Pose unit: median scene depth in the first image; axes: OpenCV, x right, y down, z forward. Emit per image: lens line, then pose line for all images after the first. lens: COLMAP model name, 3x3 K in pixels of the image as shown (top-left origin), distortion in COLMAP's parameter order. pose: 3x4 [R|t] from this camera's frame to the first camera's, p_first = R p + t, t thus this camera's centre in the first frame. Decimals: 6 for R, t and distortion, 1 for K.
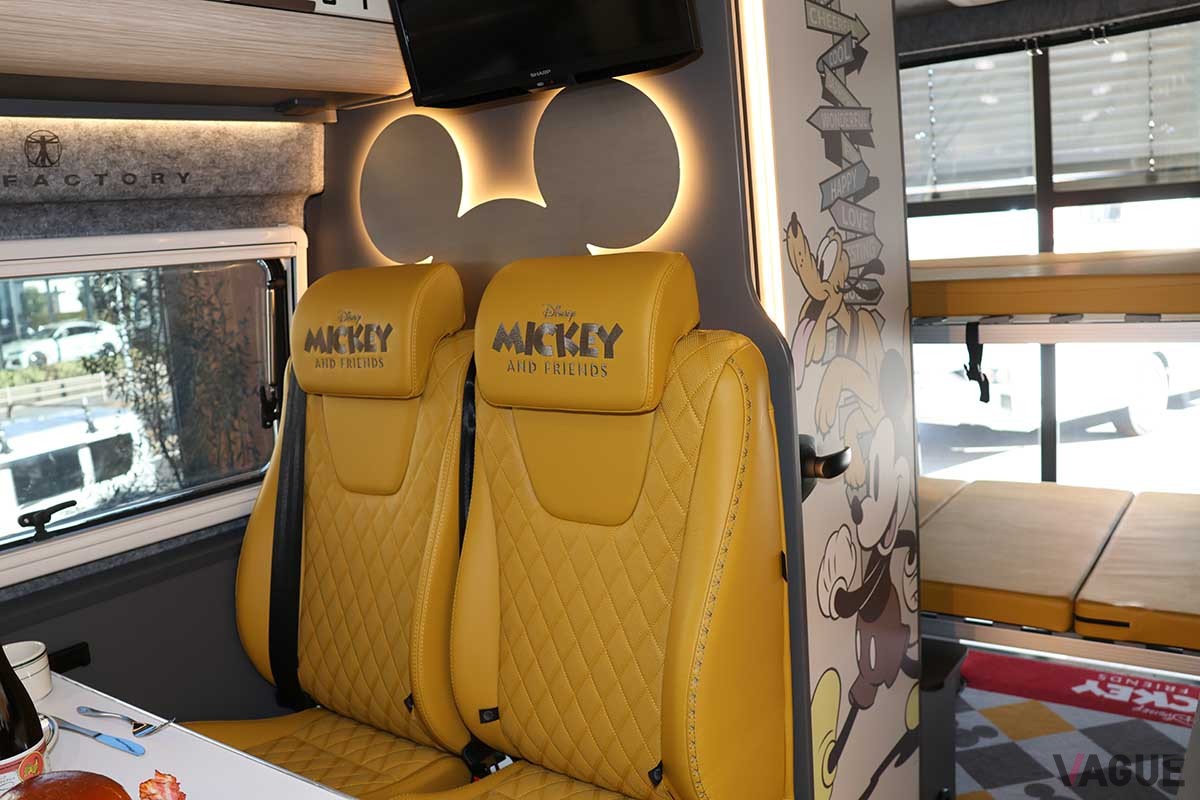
lens RADIAL K [[995.2, 0, 607.1], [0, 995.2, 398.7], [0, 0, 1]] dist [-0.133799, 0.071695]
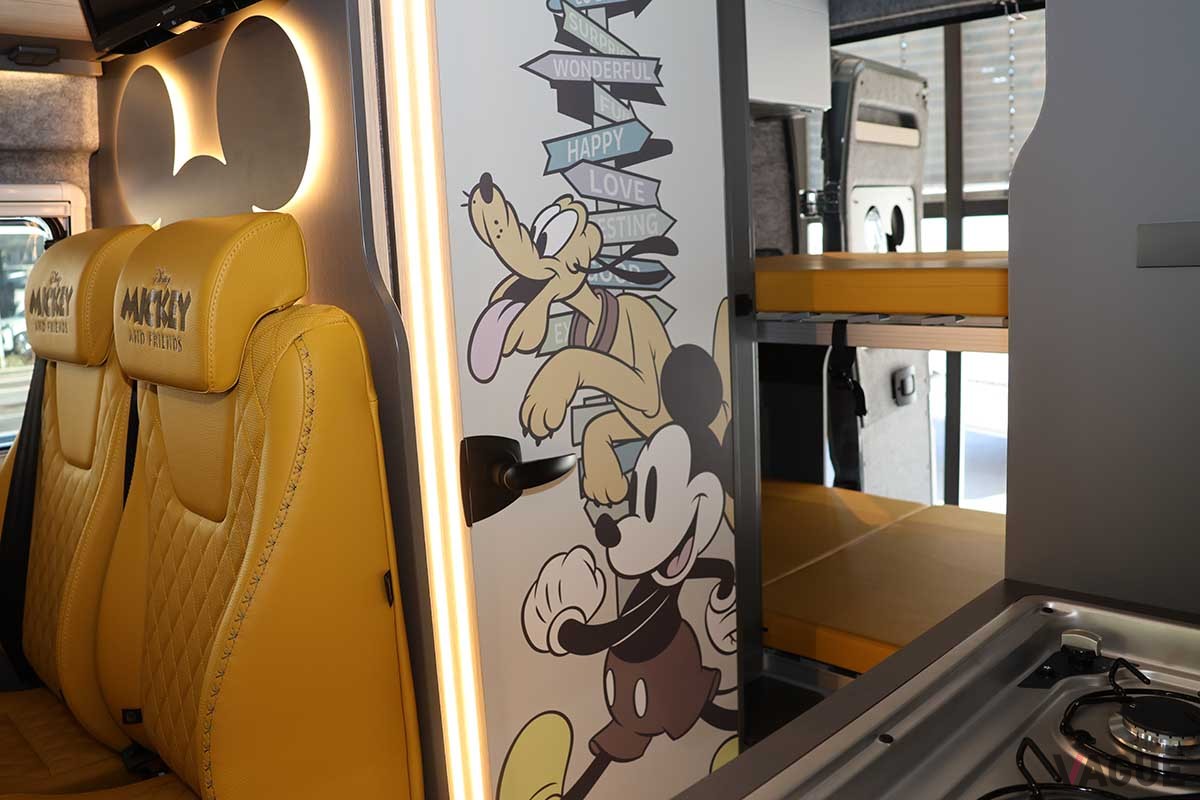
lens RADIAL K [[995.2, 0, 628.9], [0, 995.2, 396.6], [0, 0, 1]] dist [-0.133799, 0.071695]
pose [[0.989487, 0.060772, -0.131236, 0.390145], [-0.060117, 0.998151, 0.008947, -0.011099], [0.131537, -0.000963, 0.991311, 0.158541]]
